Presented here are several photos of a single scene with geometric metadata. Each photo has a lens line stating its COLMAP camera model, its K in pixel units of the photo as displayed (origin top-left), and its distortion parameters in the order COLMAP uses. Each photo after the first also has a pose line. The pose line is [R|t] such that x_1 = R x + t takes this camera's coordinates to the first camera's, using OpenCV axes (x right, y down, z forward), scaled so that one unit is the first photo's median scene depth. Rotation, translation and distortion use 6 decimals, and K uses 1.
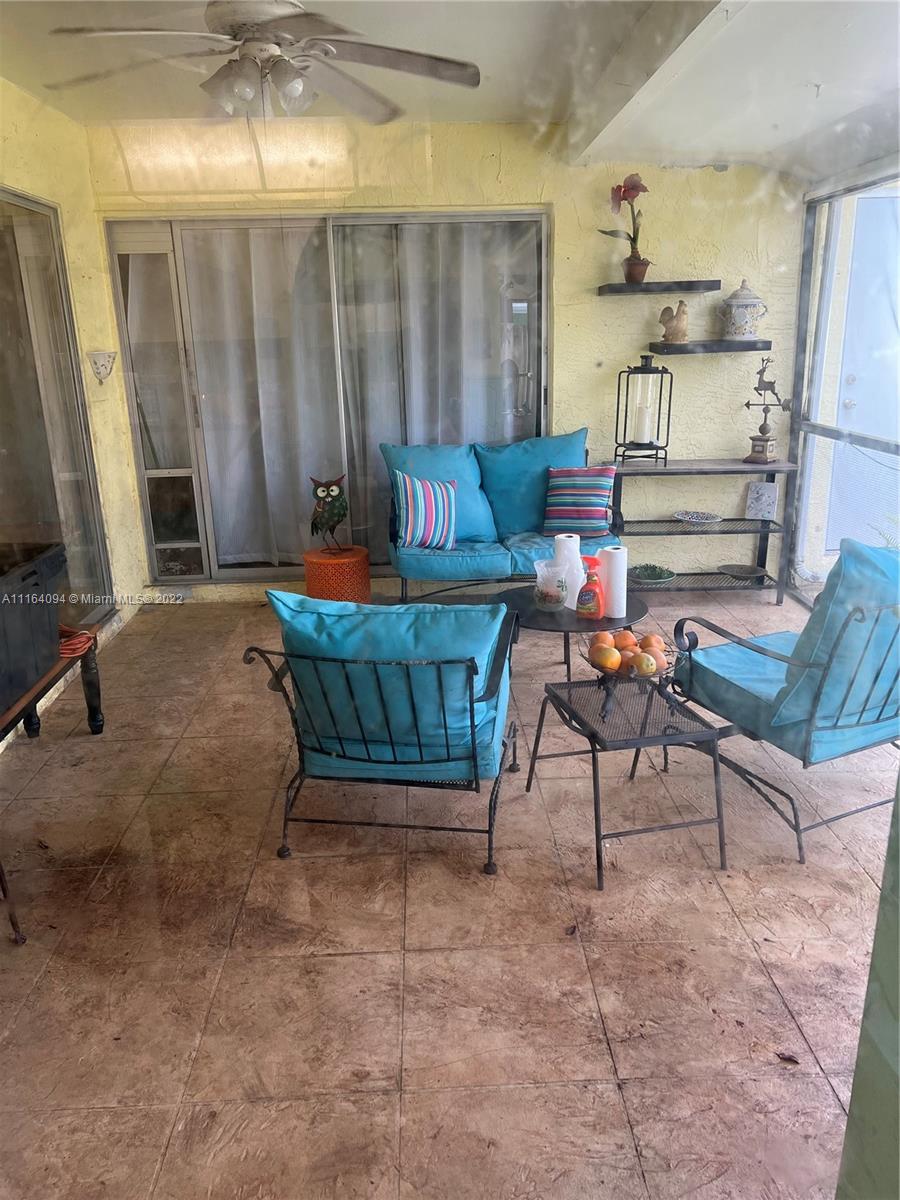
lens RADIAL K [[912.9, 0, 458.4], [0, 912.9, 604.6], [0, 0, 1]] dist [0.056540, -0.065290]
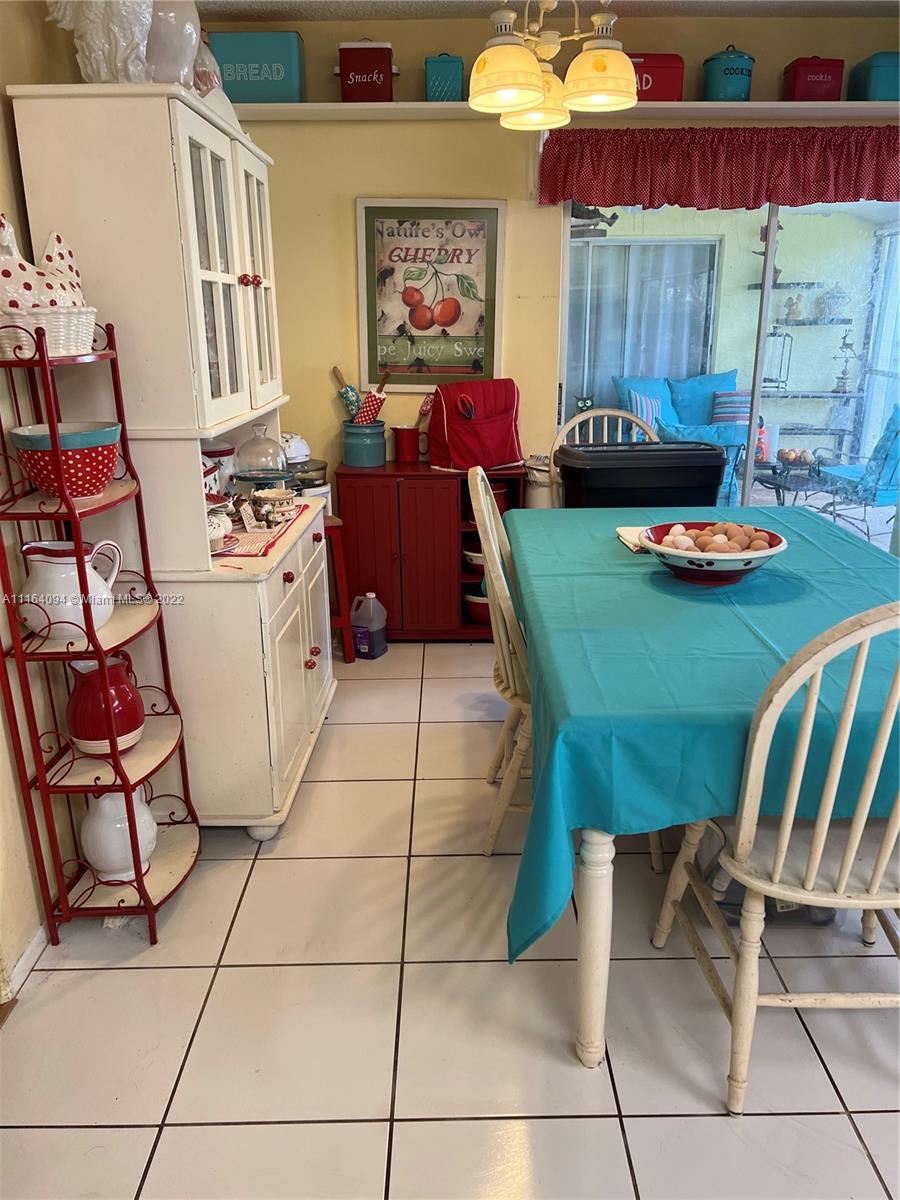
lens RADIAL K [[914.6, 0, 450.0], [0, 914.6, 600.0], [0, 0, 1]] dist [0.040165, -0.034850]
pose [[0.999001, 0.028213, -0.034666, -0.317211], [-0.027577, 0.999445, 0.018699, 0.213349], [0.035174, -0.017724, 0.999224, -0.710305]]
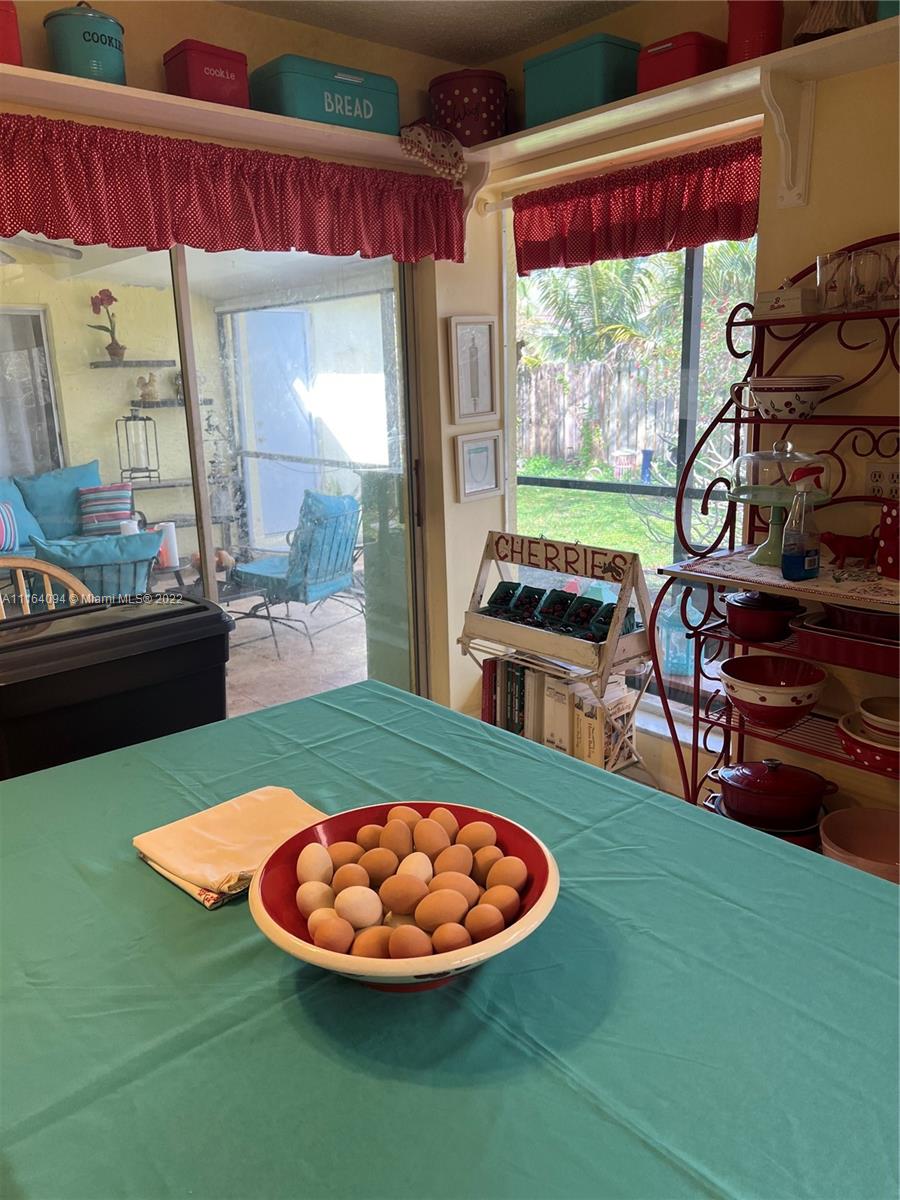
lens RADIAL K [[914.6, 0, 450.0], [0, 914.6, 600.0], [0, 0, 1]] dist [0.040165, -0.034850]
pose [[0.790145, -0.142160, 0.596206, -0.313581], [0.182350, 0.983207, -0.007229, 0.131037], [-0.585167, 0.114430, 0.802799, -0.438564]]
